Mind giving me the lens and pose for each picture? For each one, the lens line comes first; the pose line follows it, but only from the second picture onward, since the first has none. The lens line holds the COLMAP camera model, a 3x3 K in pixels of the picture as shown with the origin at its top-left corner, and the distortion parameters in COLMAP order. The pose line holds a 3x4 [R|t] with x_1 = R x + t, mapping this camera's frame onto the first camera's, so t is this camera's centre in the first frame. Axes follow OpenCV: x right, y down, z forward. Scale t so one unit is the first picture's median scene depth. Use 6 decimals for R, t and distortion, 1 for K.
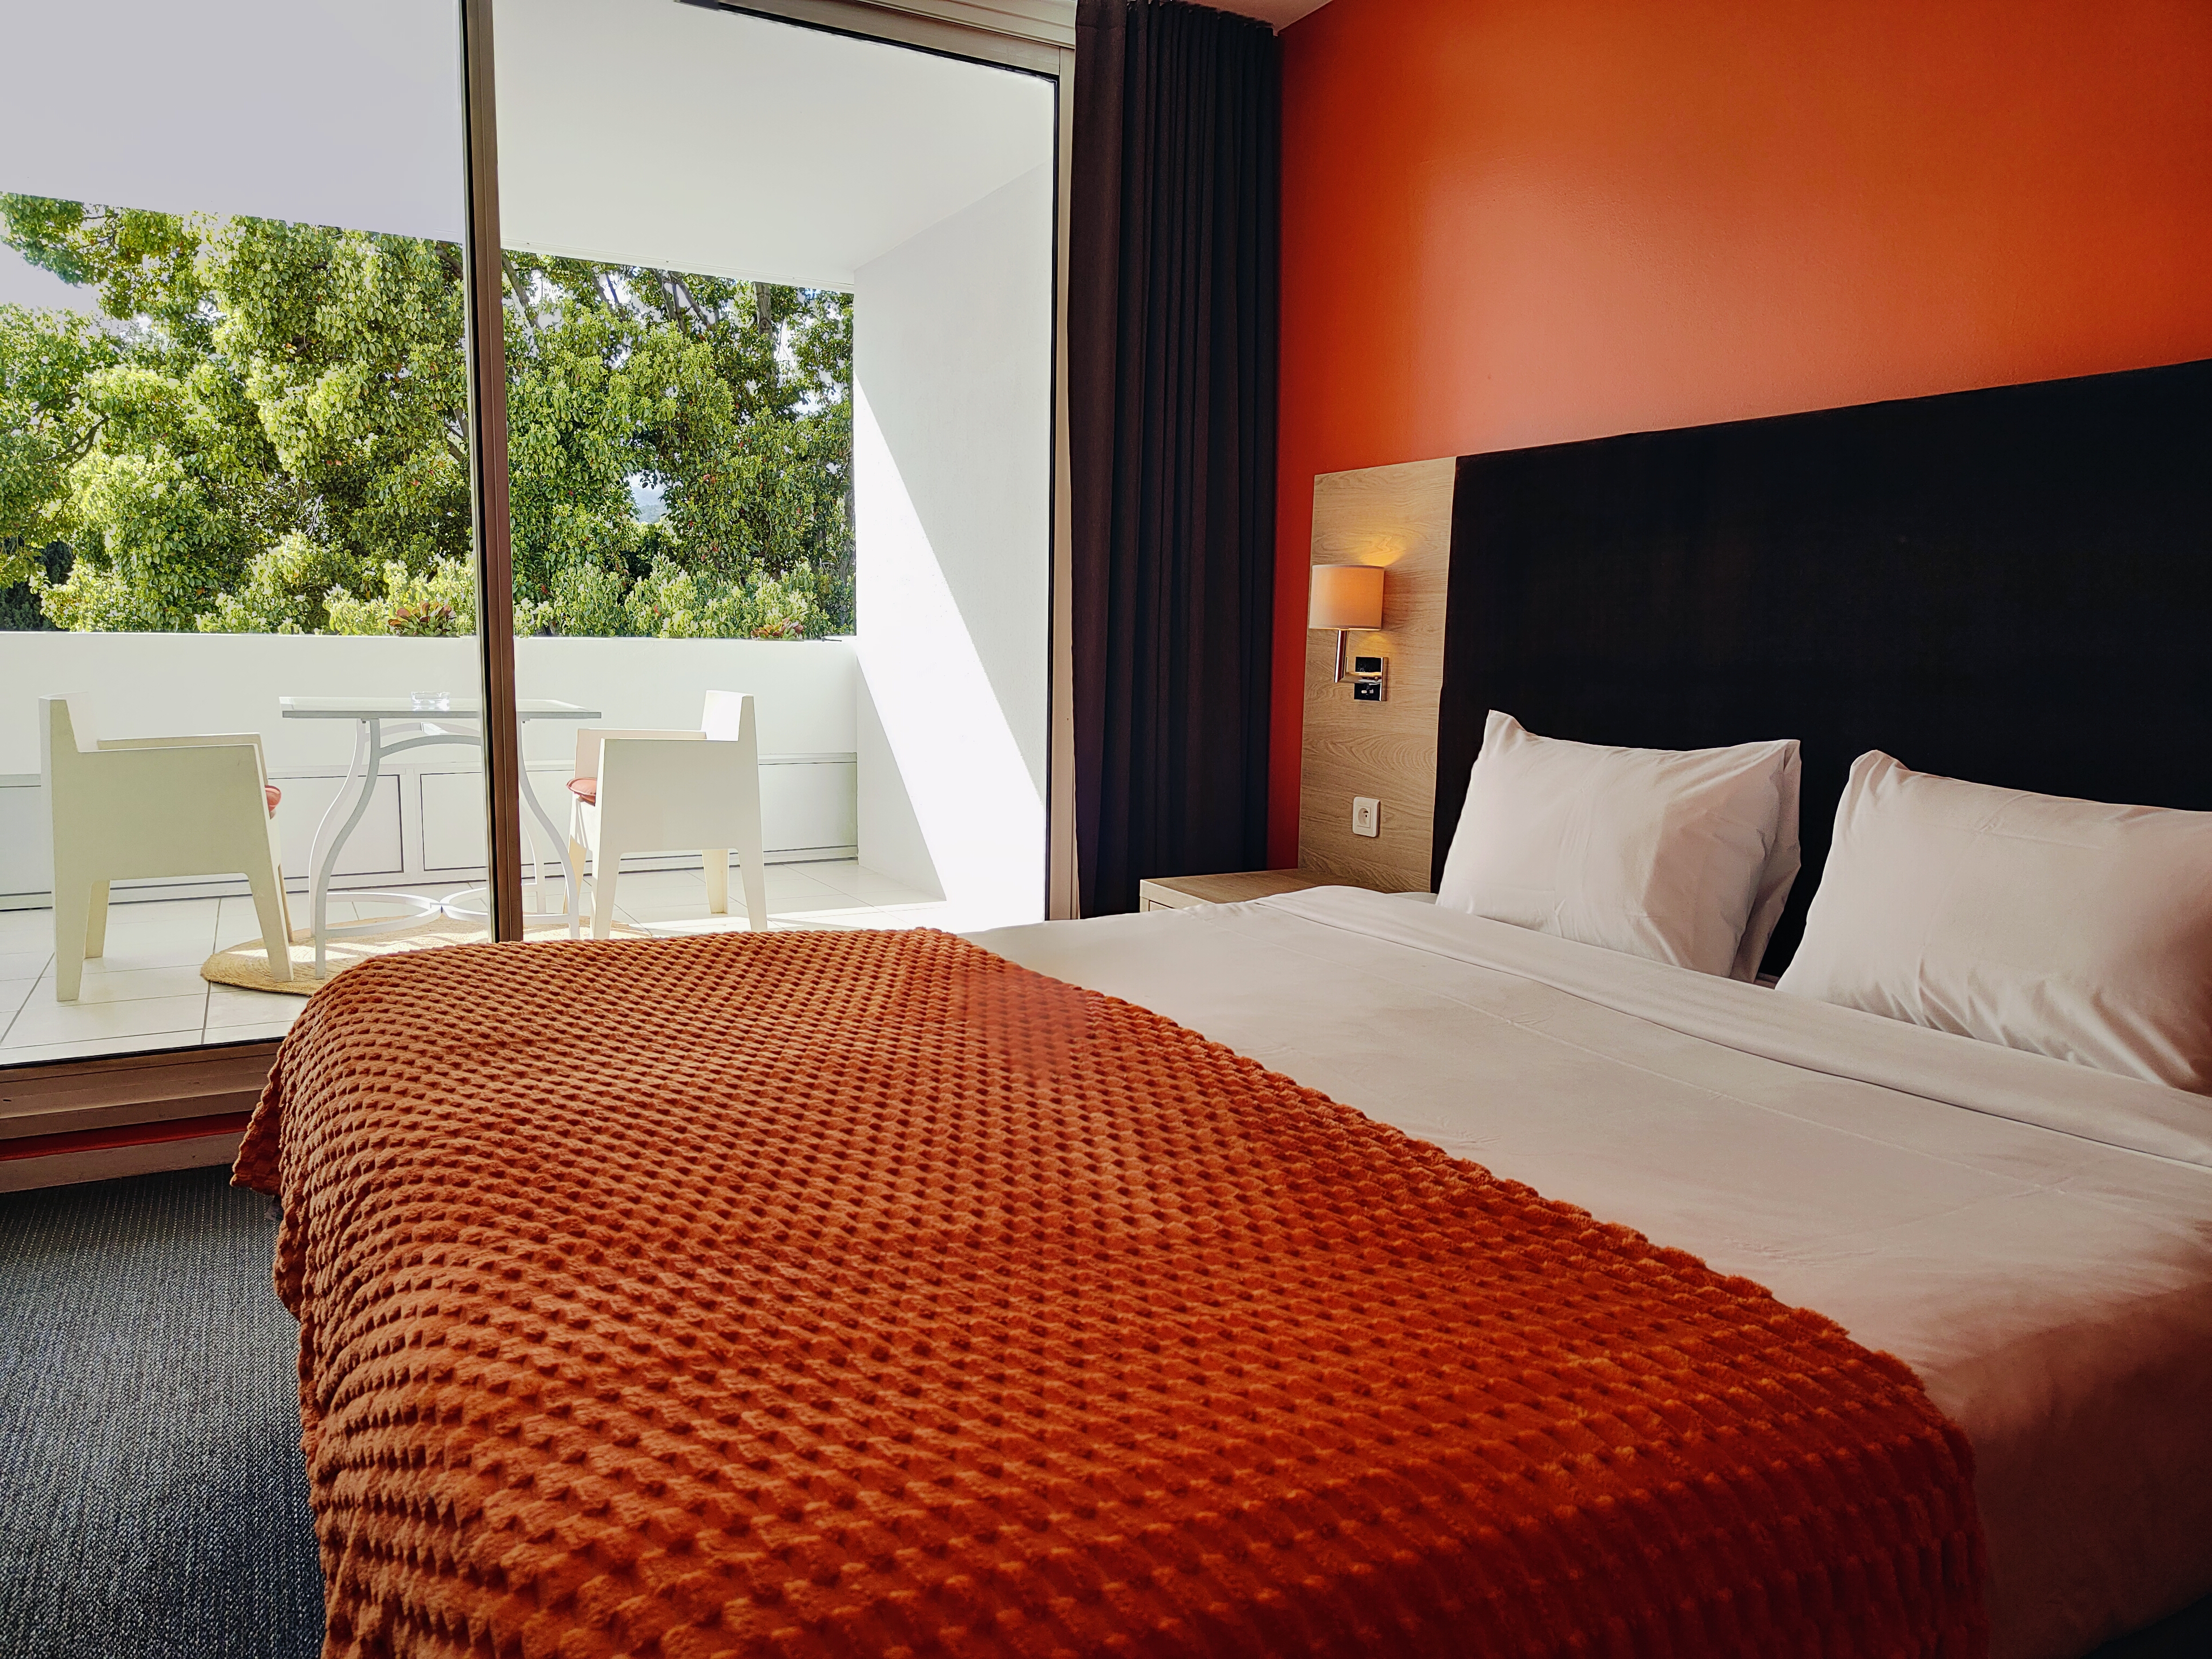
lens RADIAL K [[1538.8, 0, 1099.2], [0, 1538.8, 826.9], [0, 0, 1]] dist [0.029831, -0.025175]
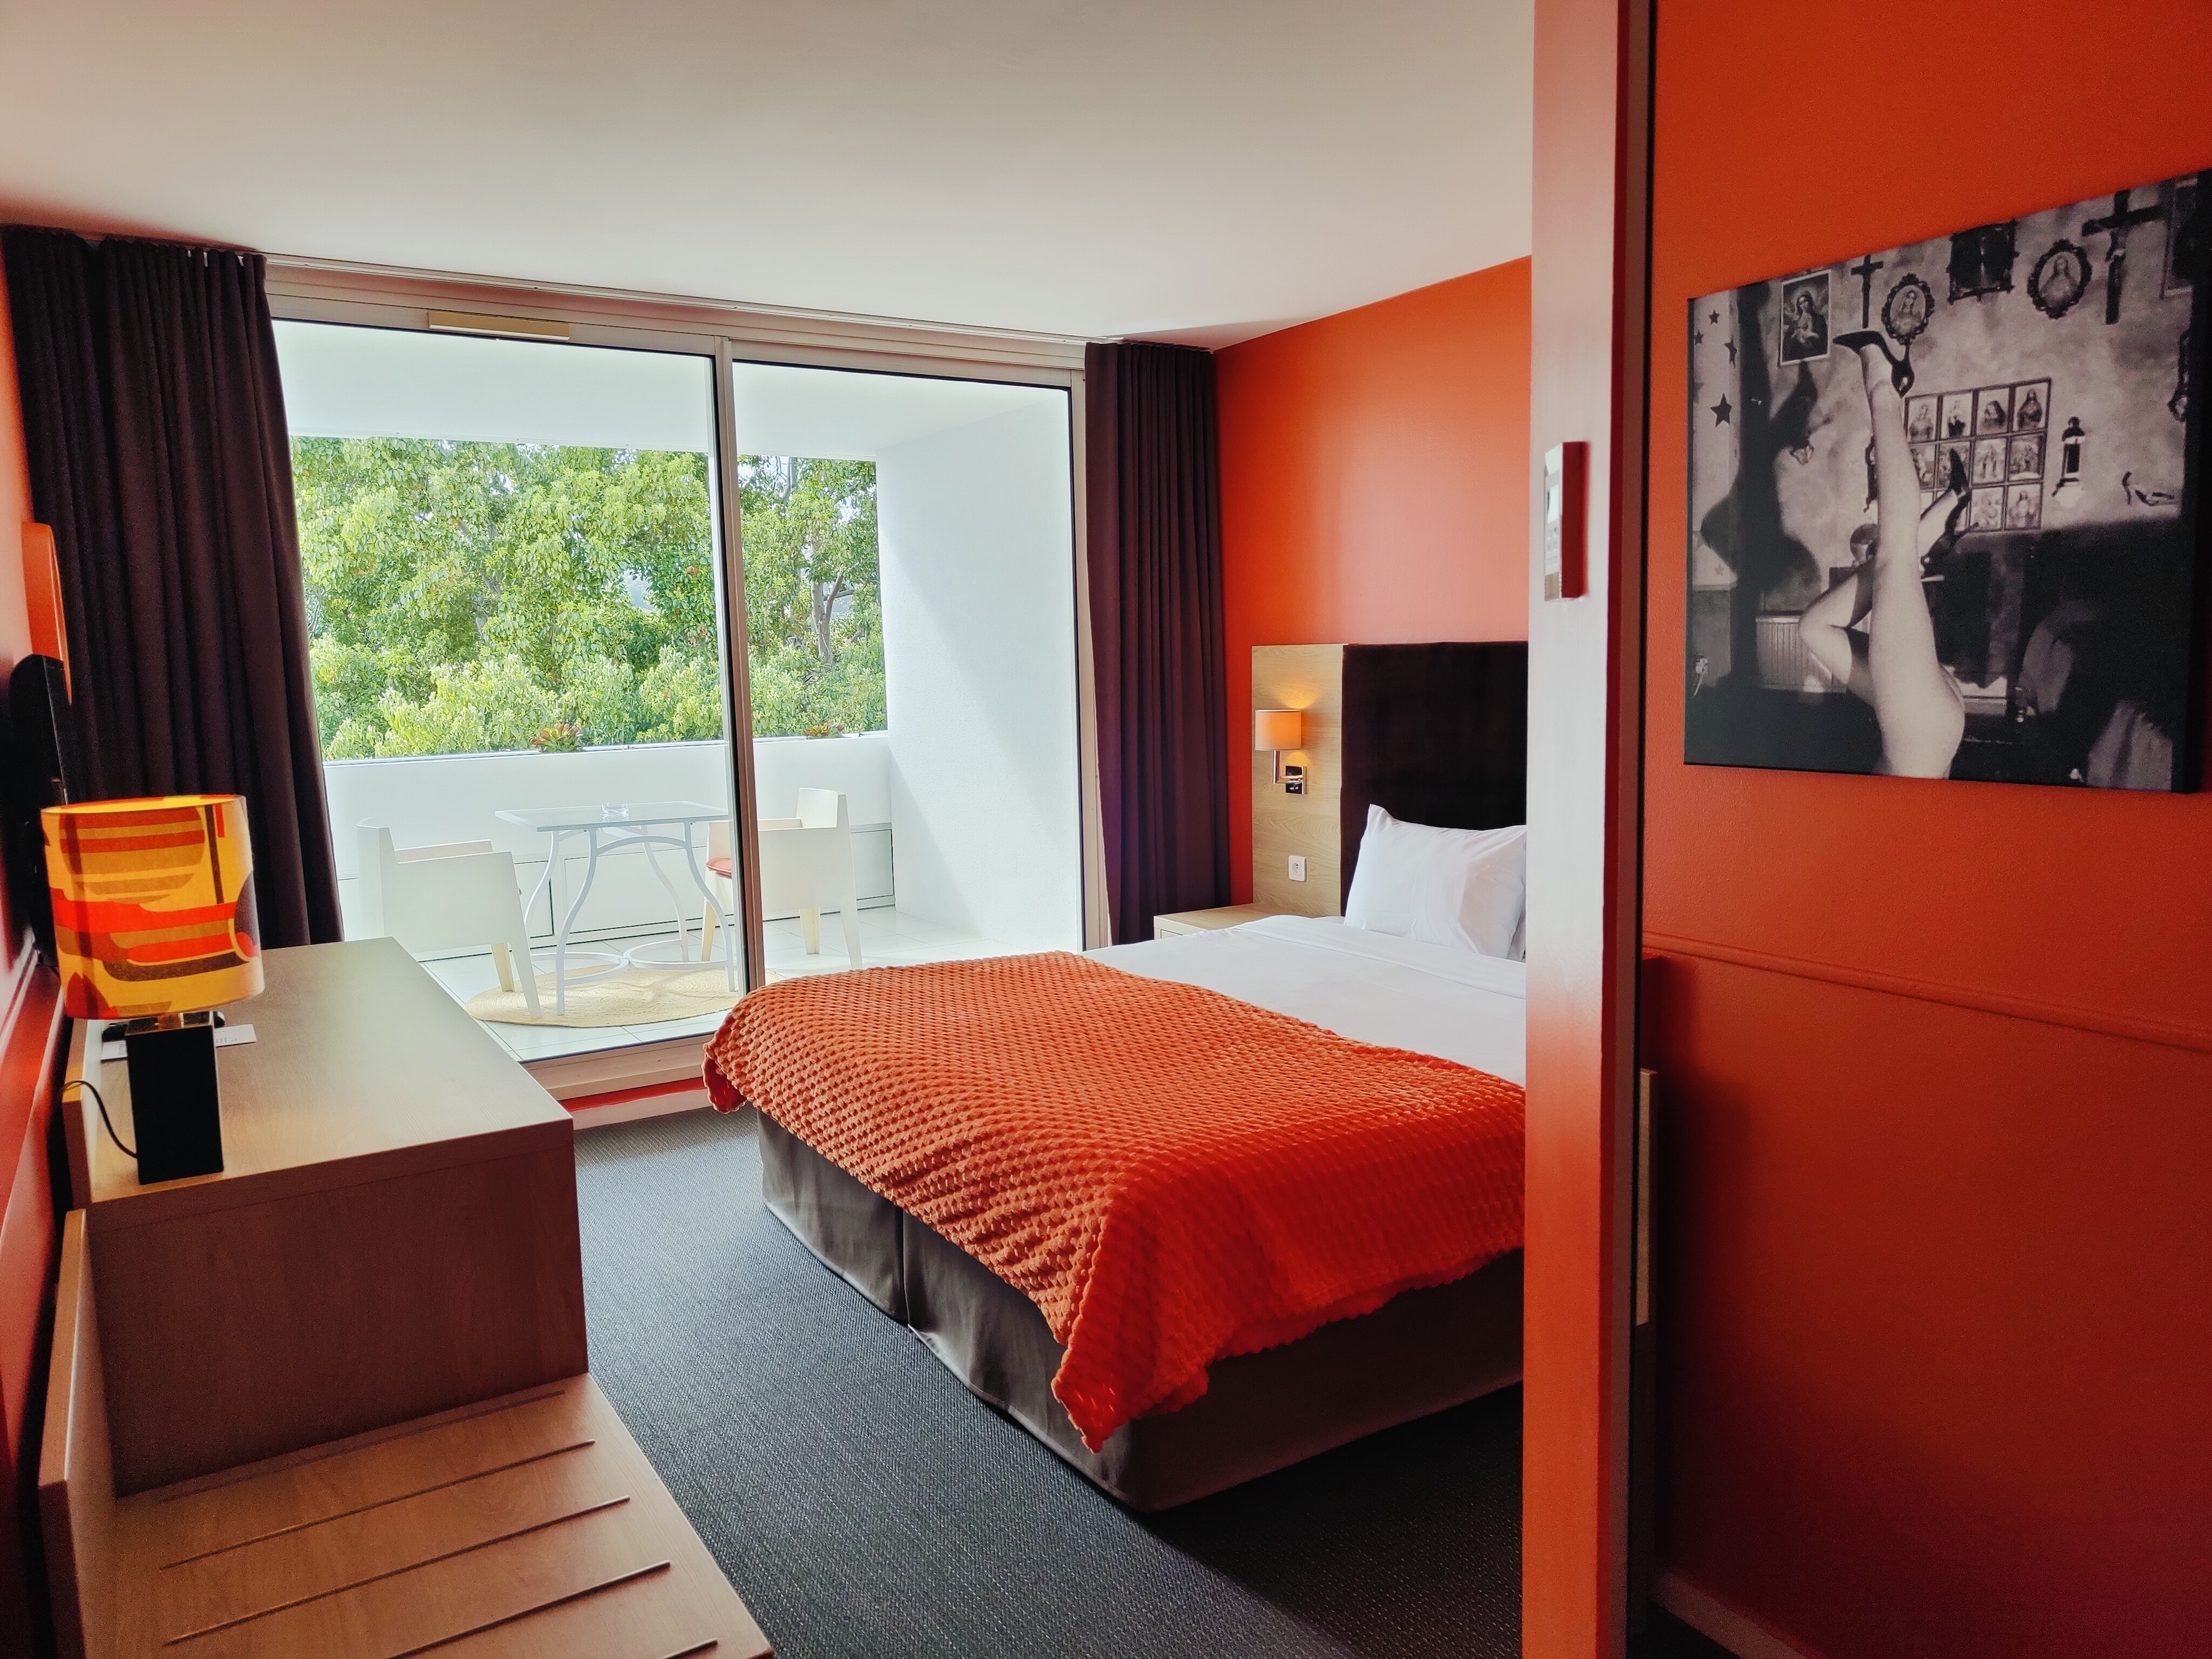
lens RADIAL K [[1538.8, 0, 1113.5], [0, 1538.8, 838.6], [0, 0, 1]] dist [0.029831, -0.025175]
pose [[0.996652, -0.048372, 0.065923, -0.111347], [0.048775, 0.998800, -0.004518, -0.038619], [-0.065626, 0.007719, 0.997814, -0.531694]]
